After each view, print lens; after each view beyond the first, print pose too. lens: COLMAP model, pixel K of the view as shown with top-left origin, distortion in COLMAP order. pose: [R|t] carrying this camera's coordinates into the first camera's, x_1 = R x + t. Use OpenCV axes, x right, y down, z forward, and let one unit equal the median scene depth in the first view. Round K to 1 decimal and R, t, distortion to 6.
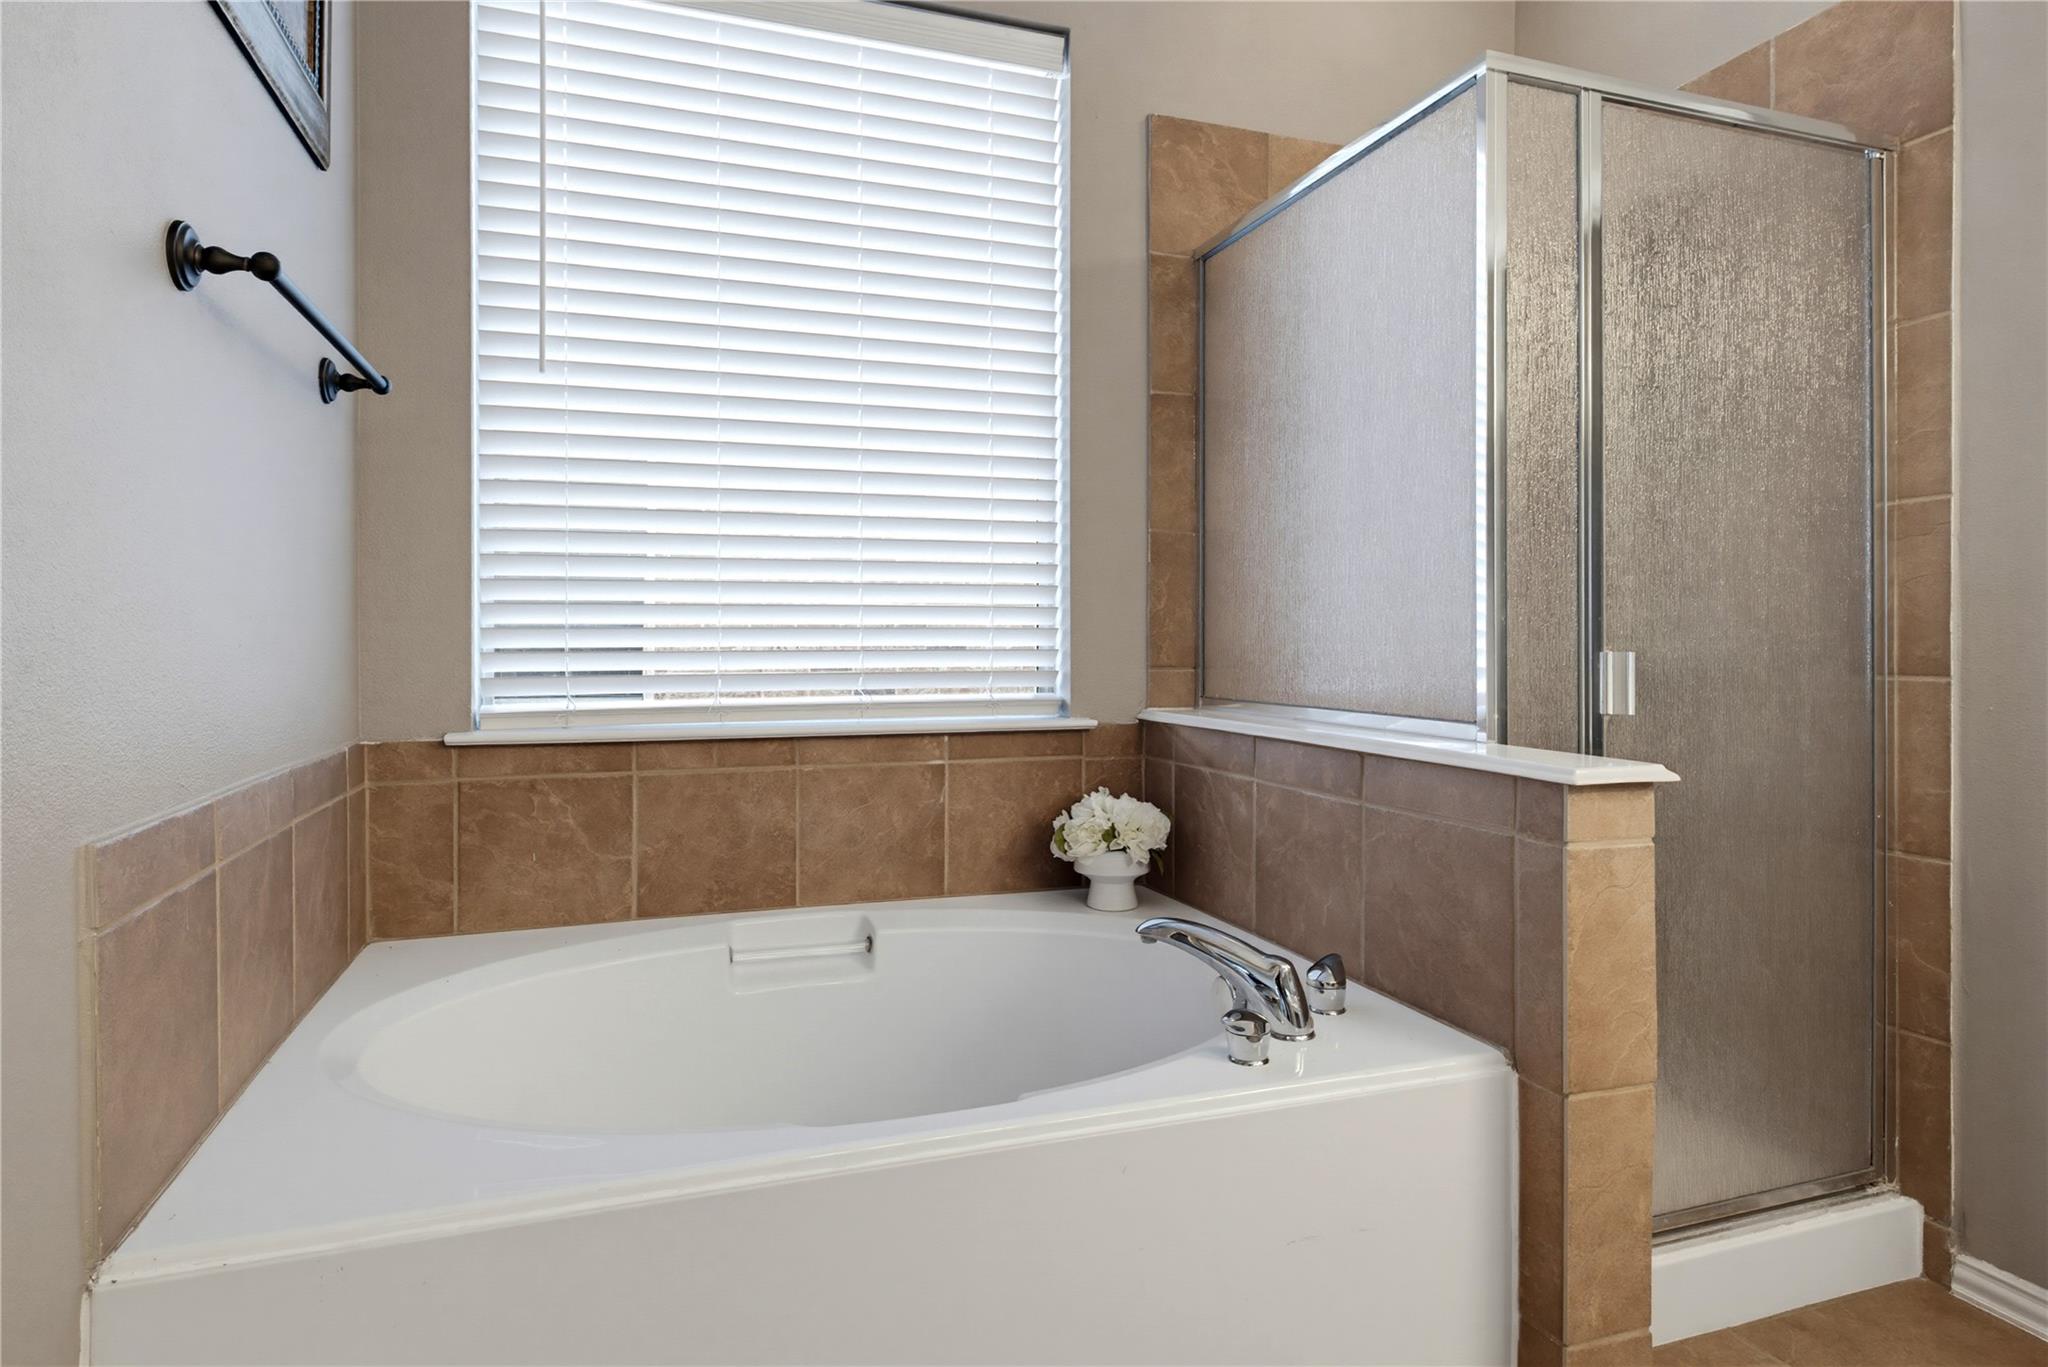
lens RADIAL K [[1081.5, 0, 1021.0], [0, 1081.5, 647.7], [0, 0, 1]] dist [0.000912, -0.001015]
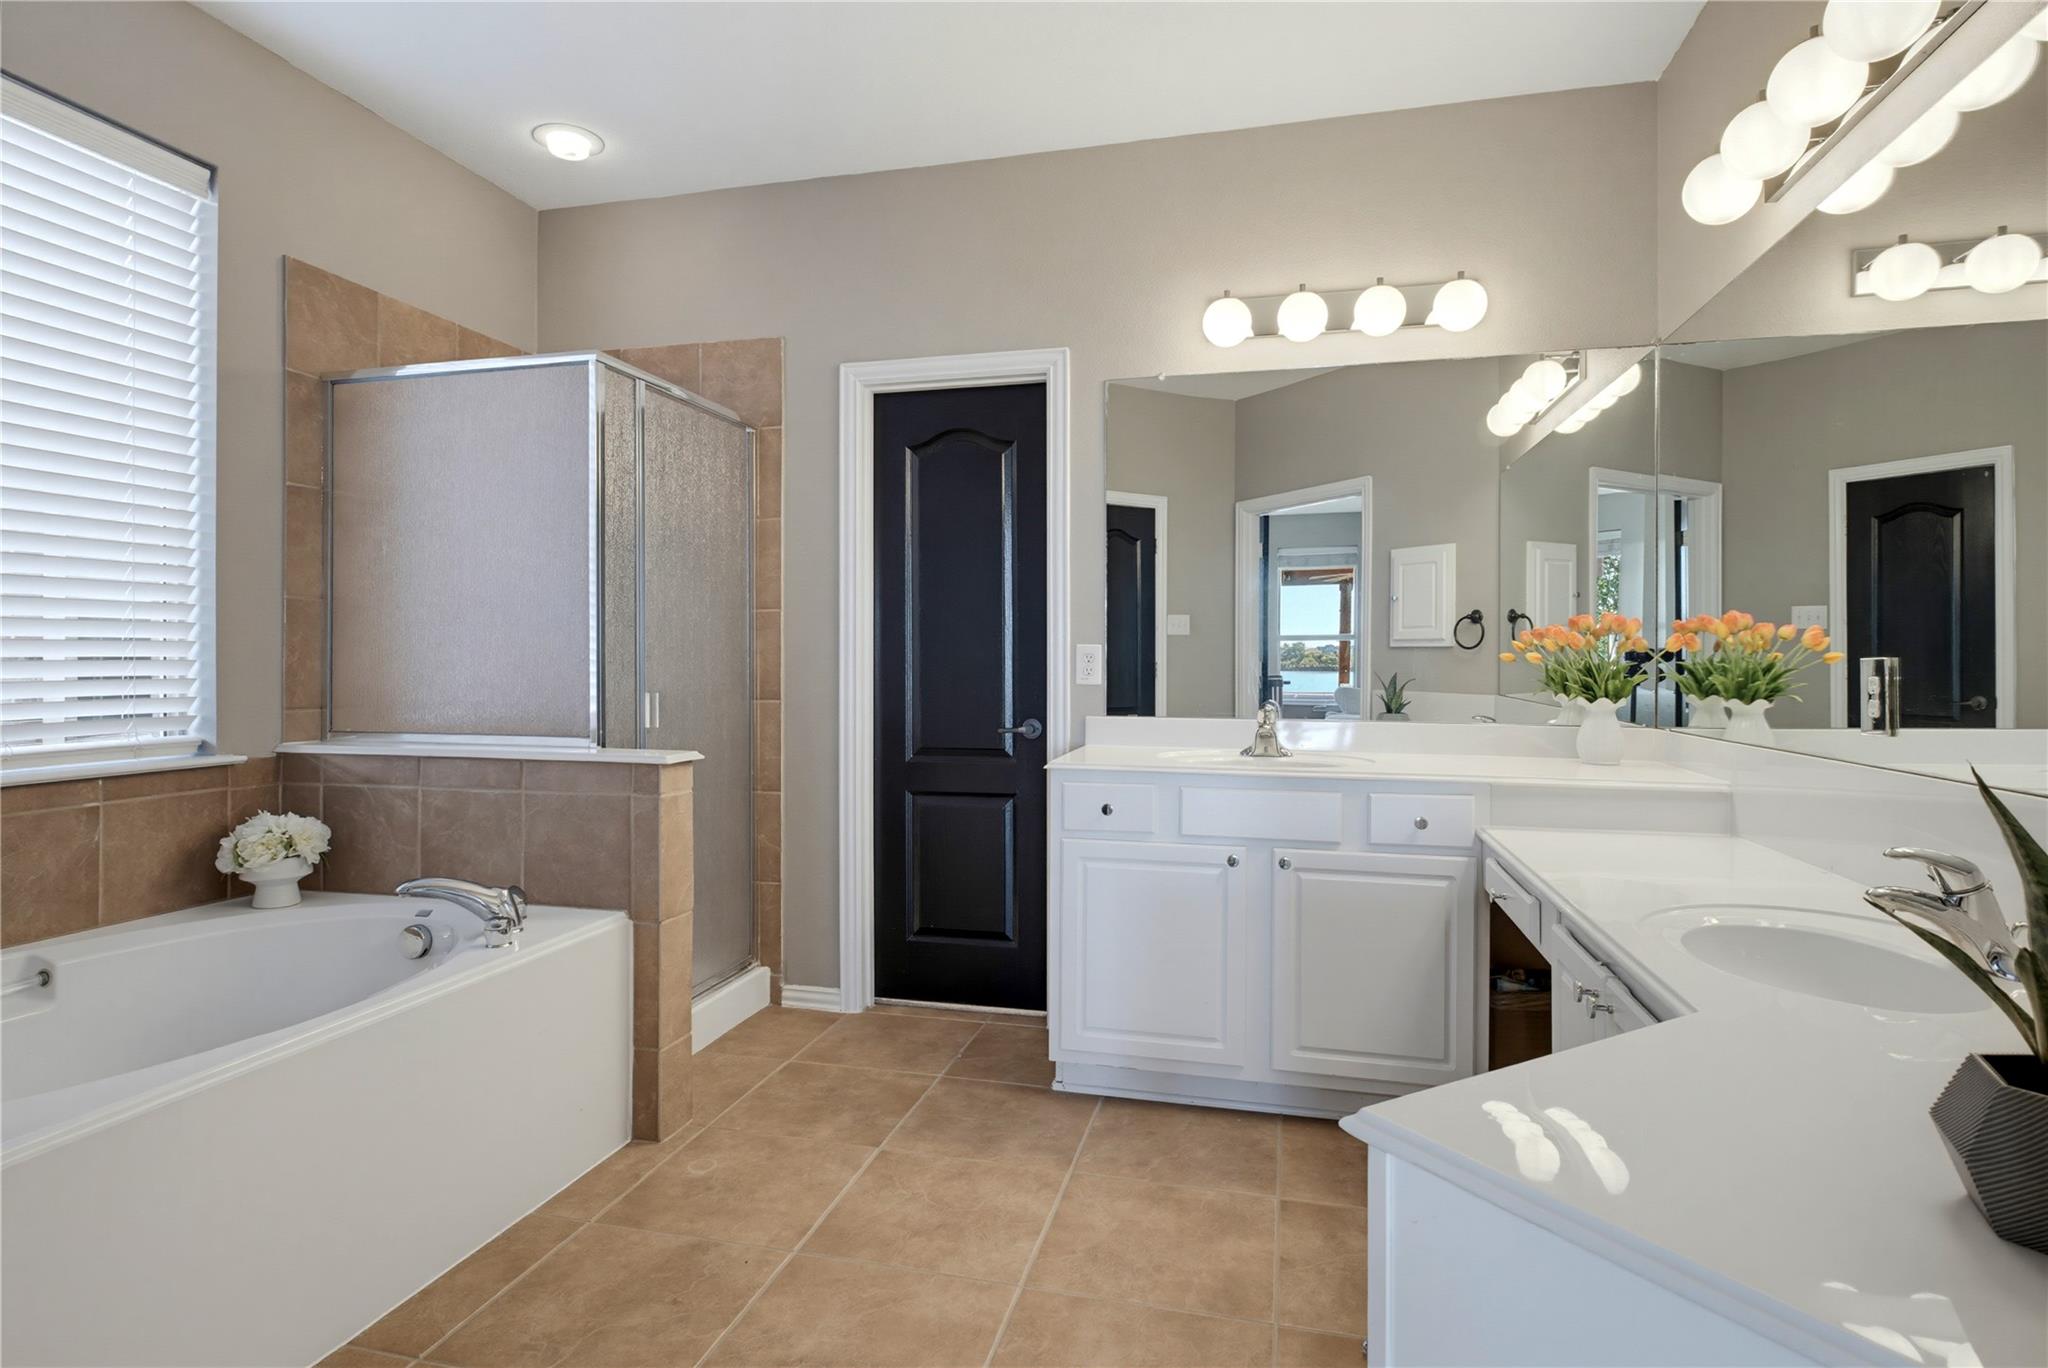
lens RADIAL K [[1072.0, 0, 1021.7], [0, 1072.0, 659.3], [0, 0, 1]] dist [0.000813, 0.000251]
pose [[0.532287, 0.001036, 0.846563, -0.533145], [0.001088, 0.999998, -0.001908, -0.040527], [-0.846563, 0.001937, 0.532285, -0.397886]]
